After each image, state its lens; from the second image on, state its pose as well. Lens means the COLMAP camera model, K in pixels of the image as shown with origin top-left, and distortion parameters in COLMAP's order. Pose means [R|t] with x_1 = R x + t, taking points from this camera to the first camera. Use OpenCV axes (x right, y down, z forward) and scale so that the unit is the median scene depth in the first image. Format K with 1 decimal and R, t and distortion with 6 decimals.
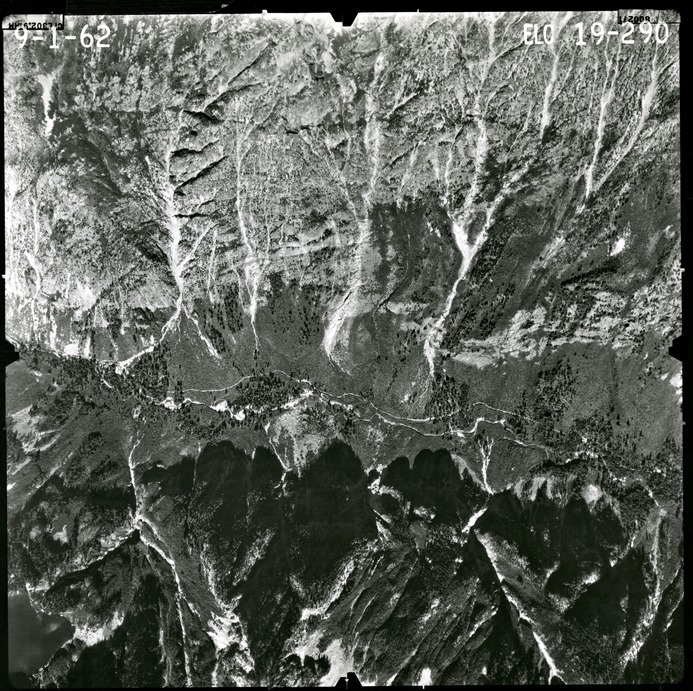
lens RADIAL K [[937.7, 0, 338.6], [0, 937.7, 346.9], [0, 0, 1]] dist [0.002228, 0.020345]
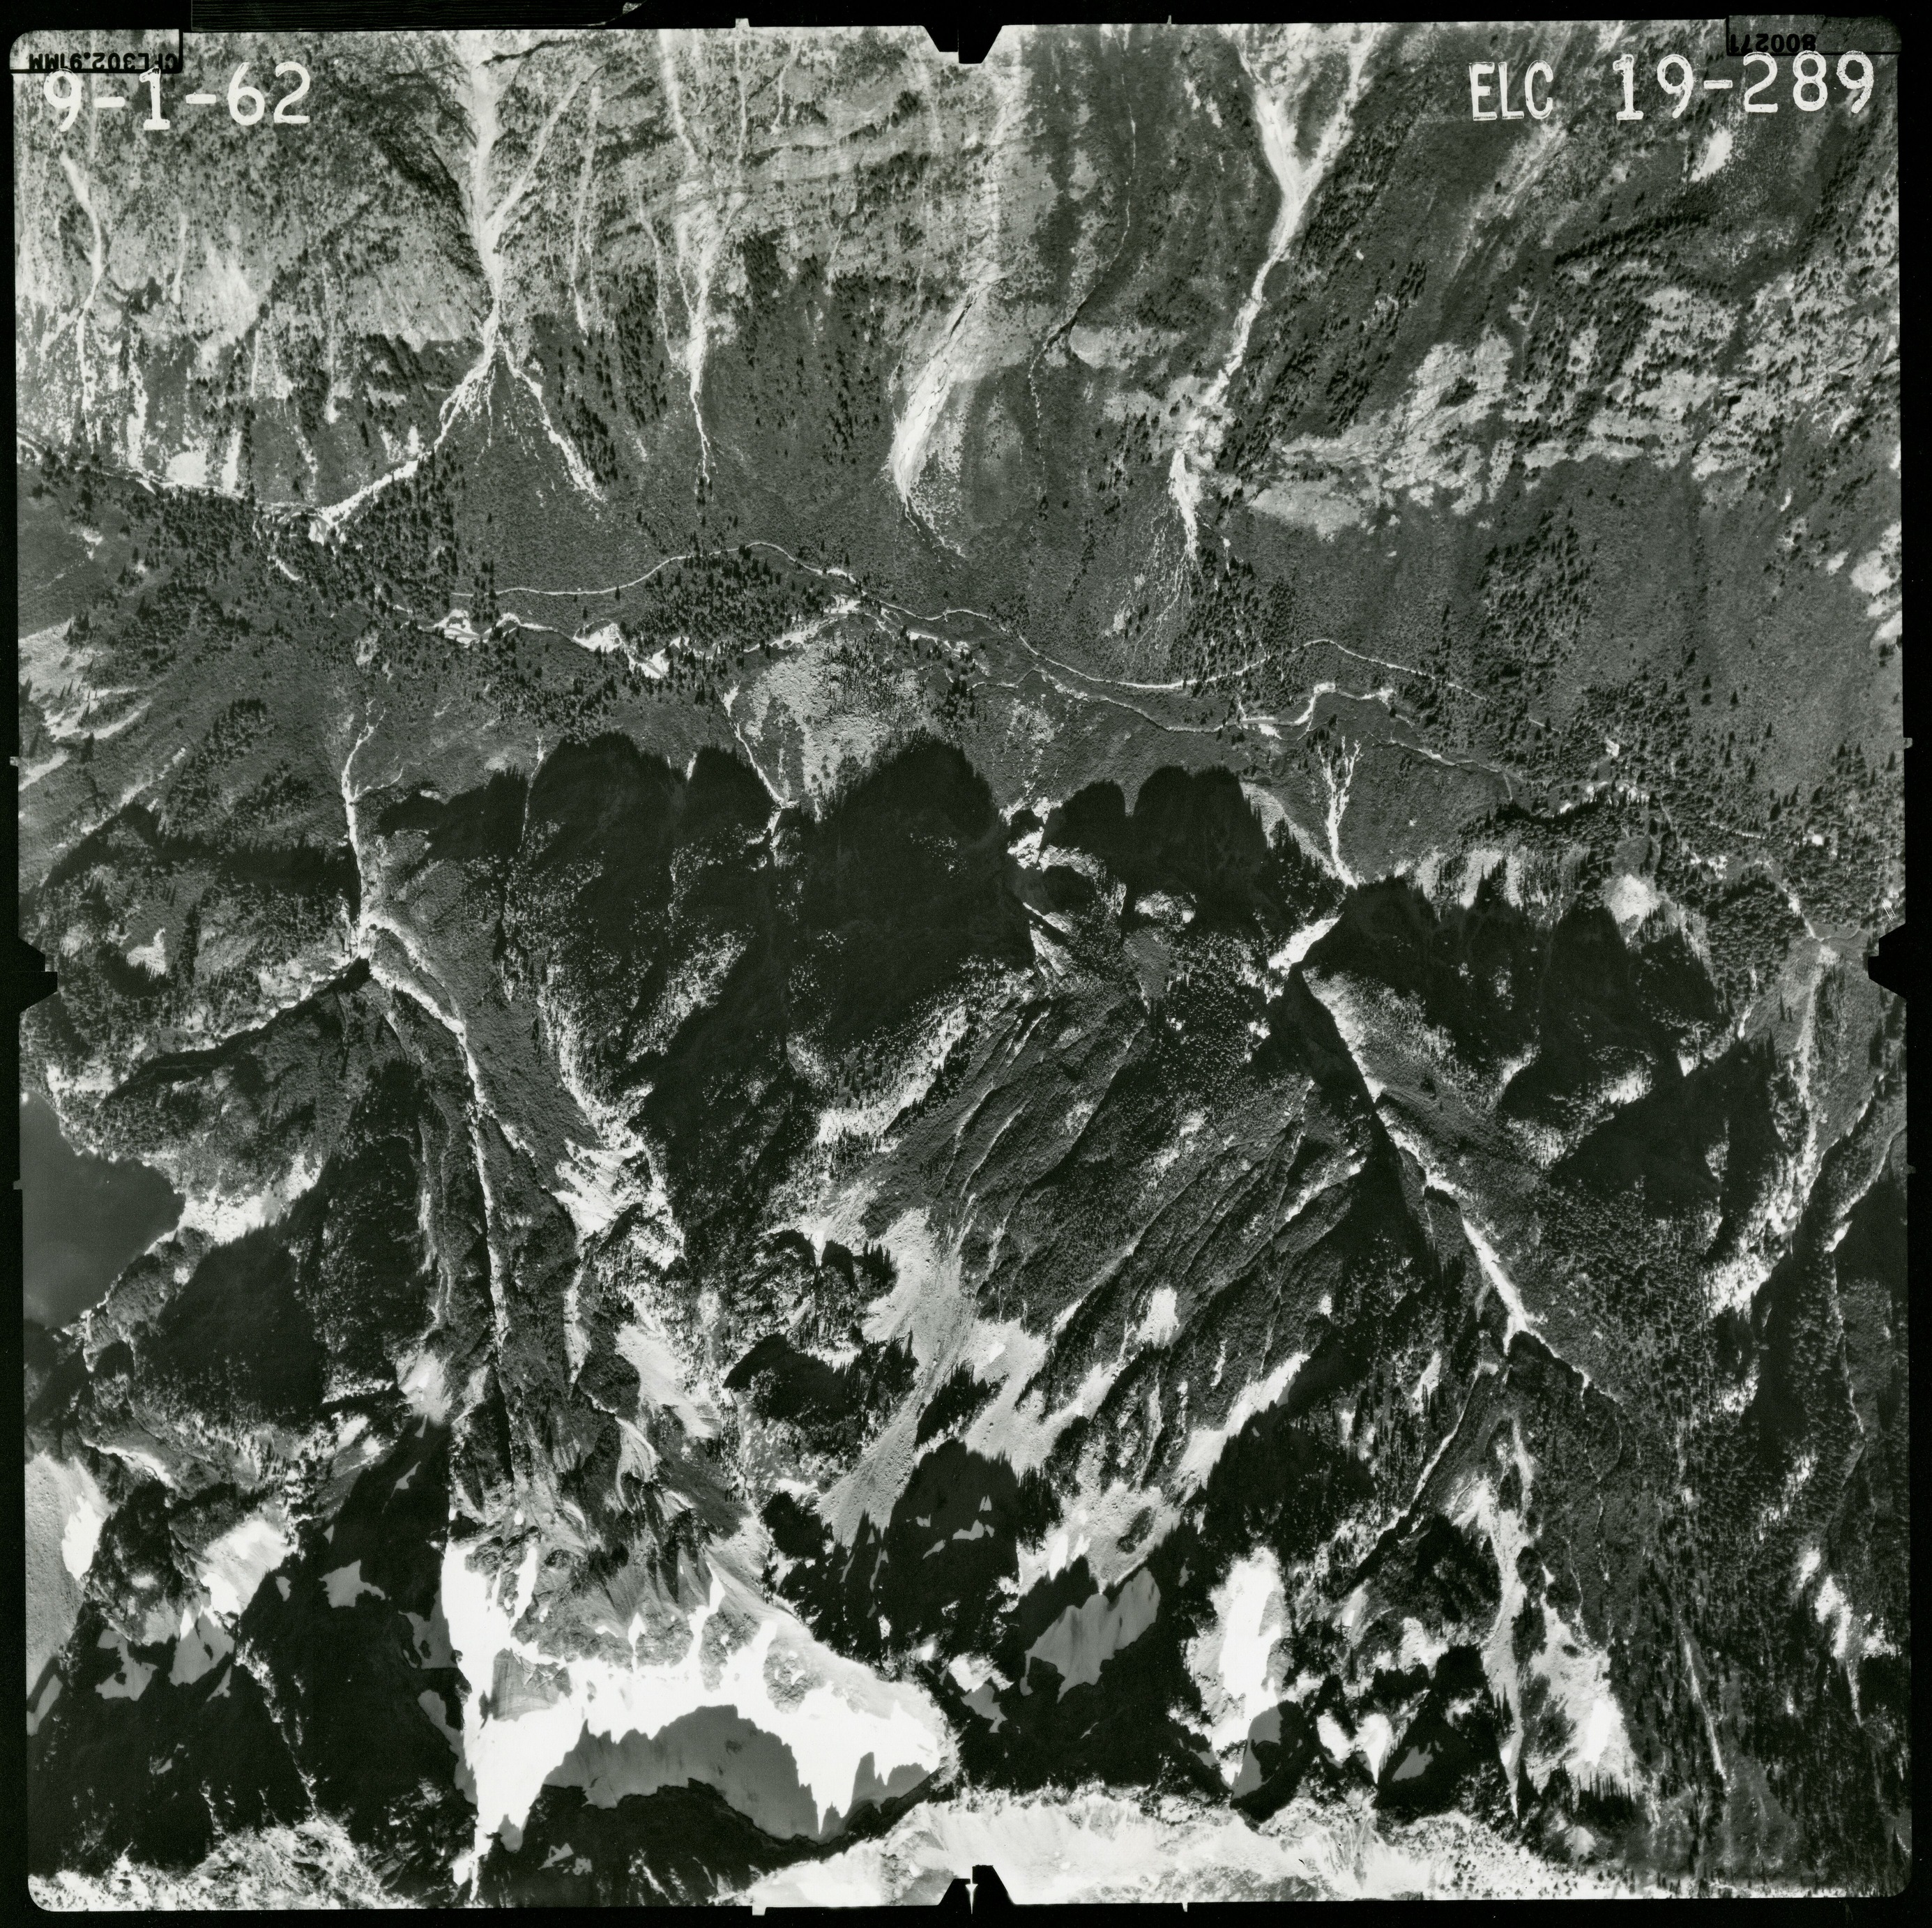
lens RADIAL K [[2604.6, 0, 951.2], [0, 2604.6, 947.4], [0, 0, 1]] dist [0.008012, 0.003663]
pose [[0.999850, 0.015401, 0.007863, 0.002066], [-0.015316, 0.999825, -0.010760, 0.203060], [-0.008028, 0.010638, 0.999911, 0.003843]]
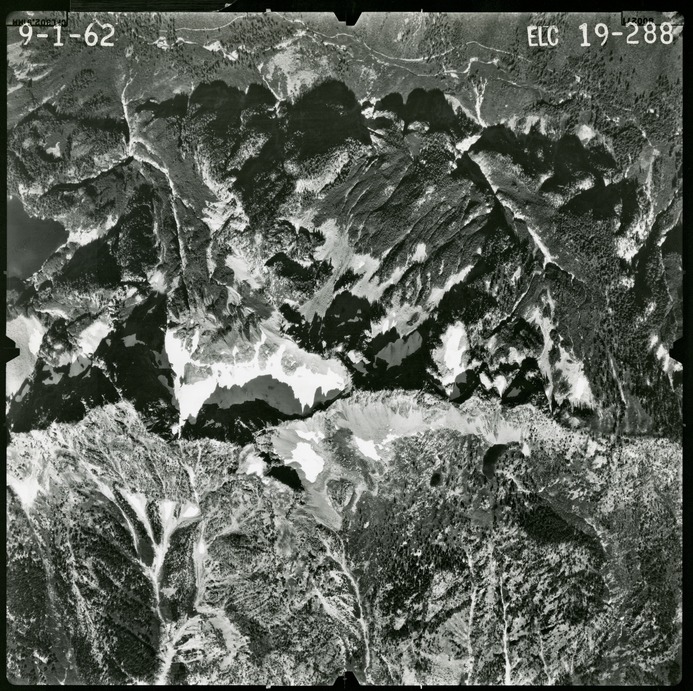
lens RADIAL K [[934.2, 0, 341.2], [0, 934.2, 339.6], [0, 0, 1]] dist [0.008012, 0.003663]
pose [[0.999931, -0.006982, 0.009465, -0.001838], [0.007017, 0.999968, -0.003761, 0.405538], [-0.009439, 0.003827, 0.999948, 0.004881]]
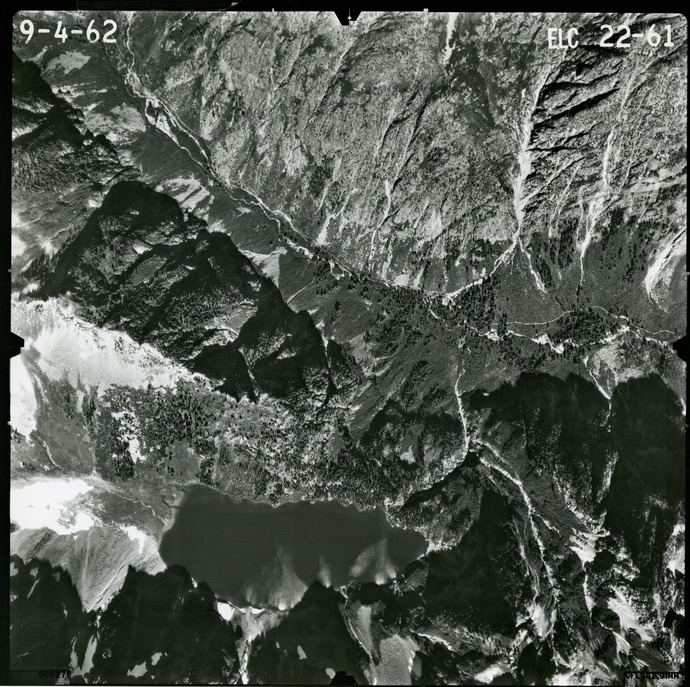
lens RADIAL K [[931.2, 0, 345.0], [0, 931.2, 343.5], [0, 0, 1]] dist [0.000107, 0.005864]
pose [[0.999483, 0.028510, 0.014843, -0.382164], [-0.028563, 0.999586, 0.003371, 0.075578], [-0.014741, -0.003793, 0.999884, -0.029092]]
